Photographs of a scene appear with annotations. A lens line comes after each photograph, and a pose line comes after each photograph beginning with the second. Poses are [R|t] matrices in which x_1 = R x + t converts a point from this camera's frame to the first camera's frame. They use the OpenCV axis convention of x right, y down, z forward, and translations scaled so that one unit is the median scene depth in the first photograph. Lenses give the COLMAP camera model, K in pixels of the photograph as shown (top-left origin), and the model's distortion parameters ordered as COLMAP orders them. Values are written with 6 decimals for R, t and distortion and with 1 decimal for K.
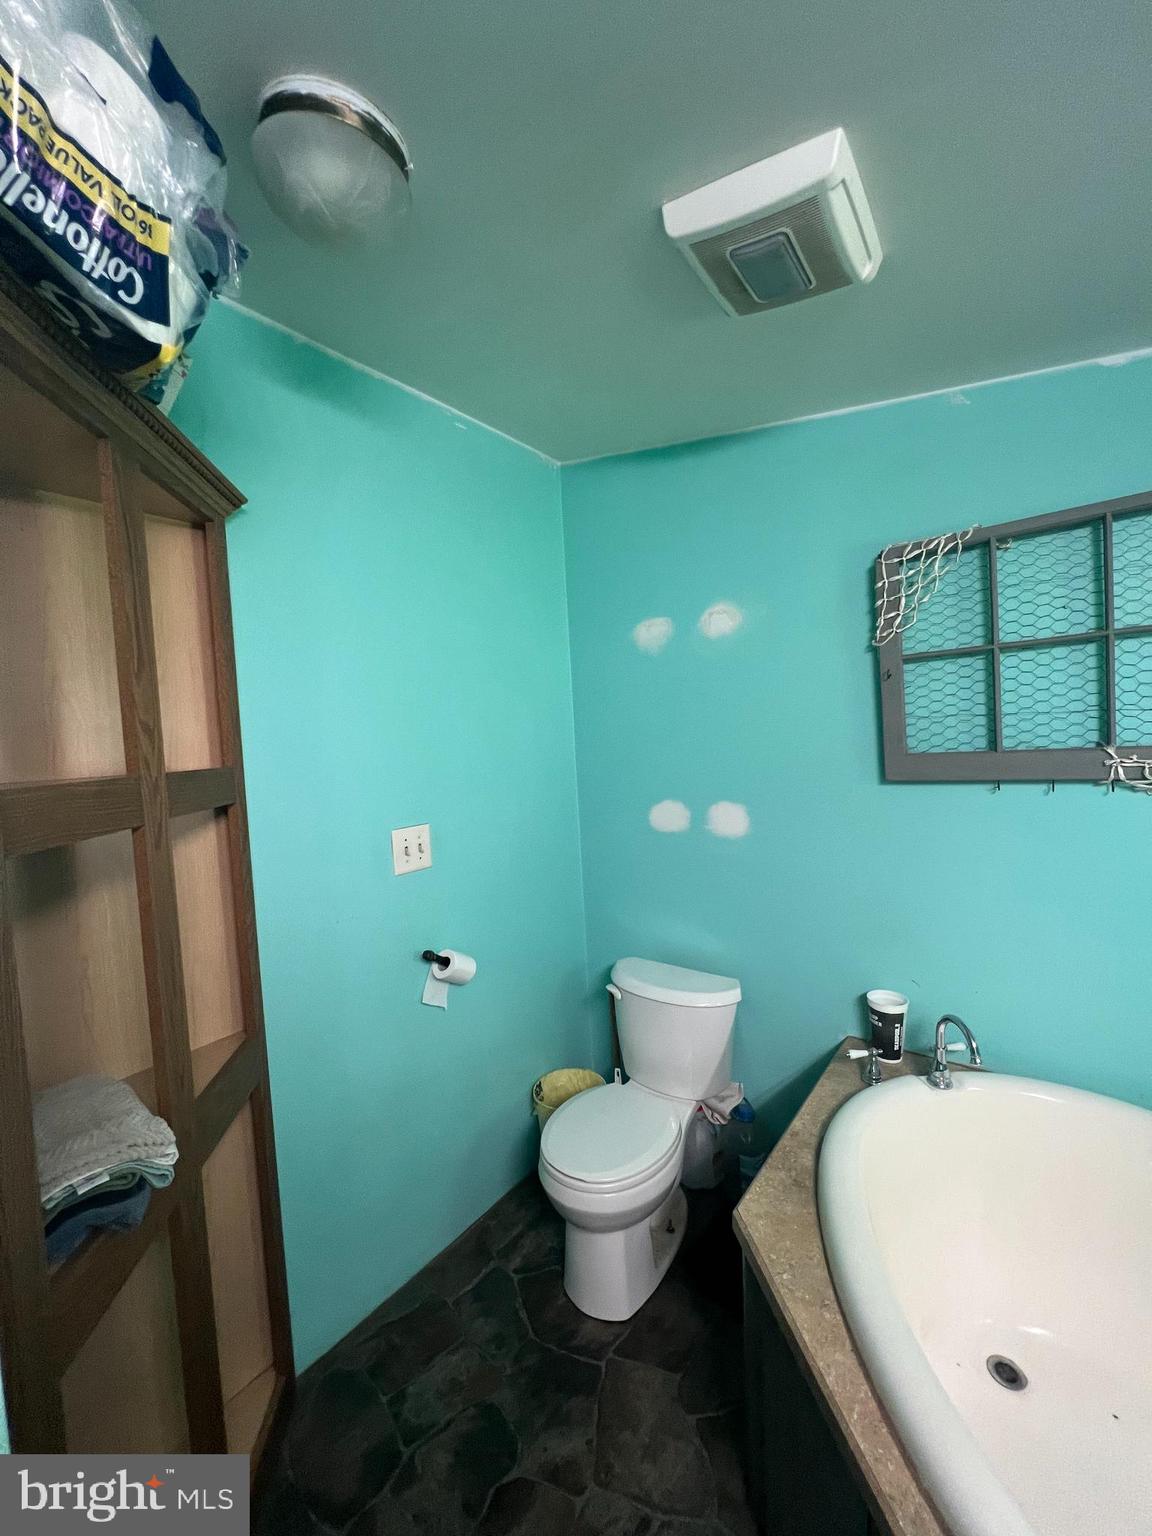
lens RADIAL K [[612.6, 0, 576.0], [0, 612.6, 768.0], [0, 0, 1]] dist [-0.023299, 0.015206]
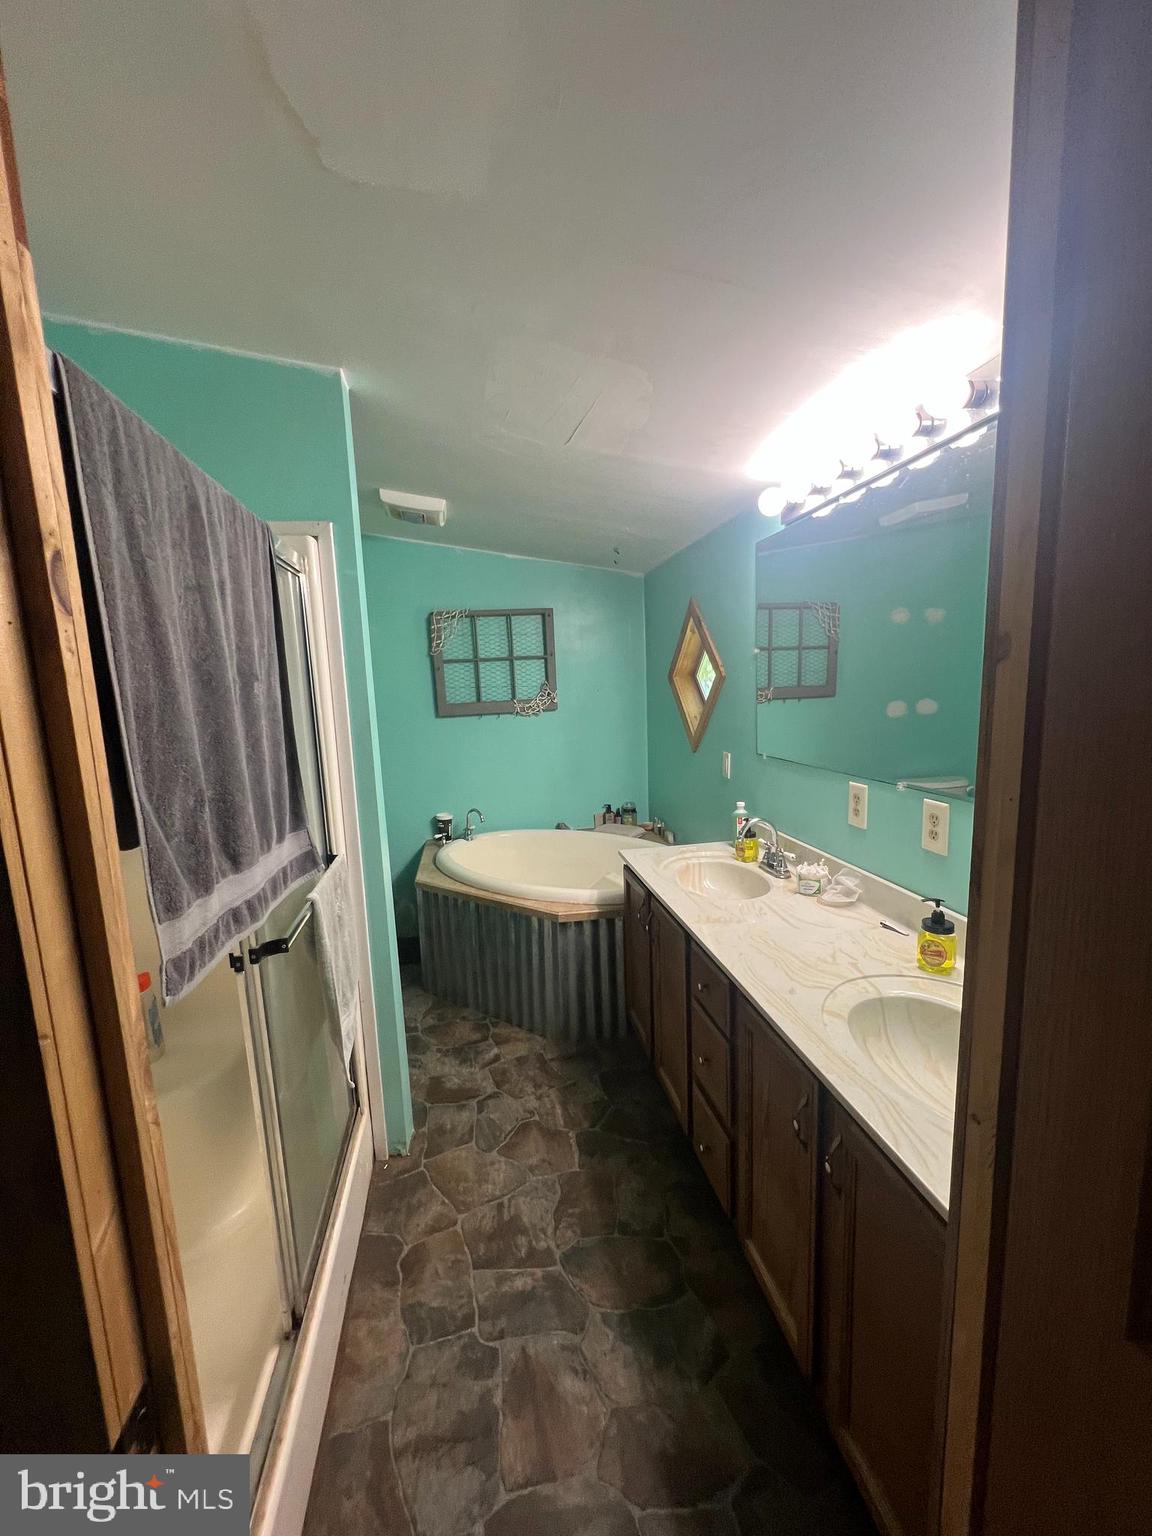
lens RADIAL K [[612.6, 0, 576.0], [0, 612.6, 768.0], [0, 0, 1]] dist [-0.023299, 0.015206]
pose [[0.662507, -0.093524, 0.743194, -0.902405], [0.035775, 0.994993, 0.093320, 0.019311], [-0.748201, -0.035237, 0.662536, -0.926426]]
